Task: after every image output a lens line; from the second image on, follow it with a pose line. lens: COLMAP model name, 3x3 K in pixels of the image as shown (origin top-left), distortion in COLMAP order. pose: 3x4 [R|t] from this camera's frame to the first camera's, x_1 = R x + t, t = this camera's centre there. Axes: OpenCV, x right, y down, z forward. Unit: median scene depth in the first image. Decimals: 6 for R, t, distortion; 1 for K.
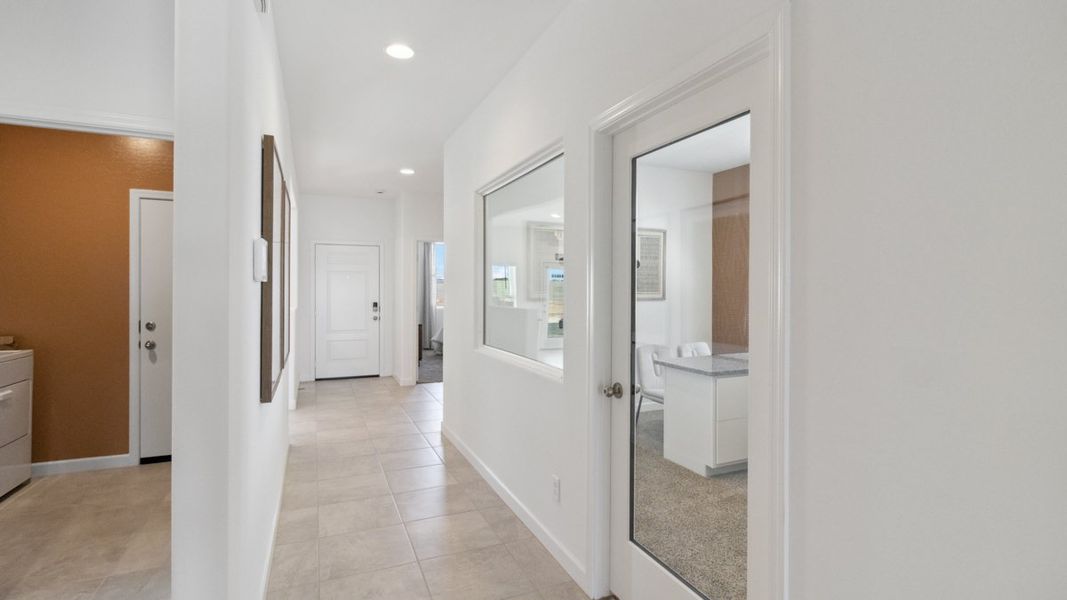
lens RADIAL K [[497.6, 0, 533.6], [0, 497.6, 296.2], [0, 0, 1]] dist [-0.000117, -0.000003]
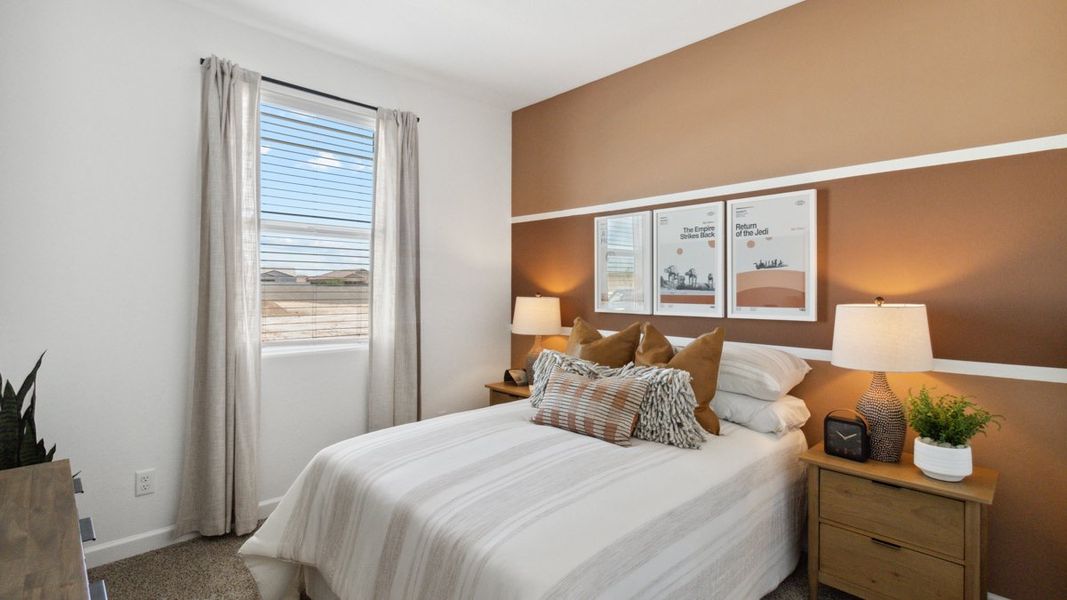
lens RADIAL K [[497.6, 0, 533.4], [0, 497.6, 296.1], [0, 0, 1]] dist [-0.000117, -0.000003]
pose [[0.945379, -0.001075, 0.325972, -0.149292], [0.002242, 0.999992, -0.003204, -0.004928], [-0.325966, 0.003760, 0.945374, 0.727138]]
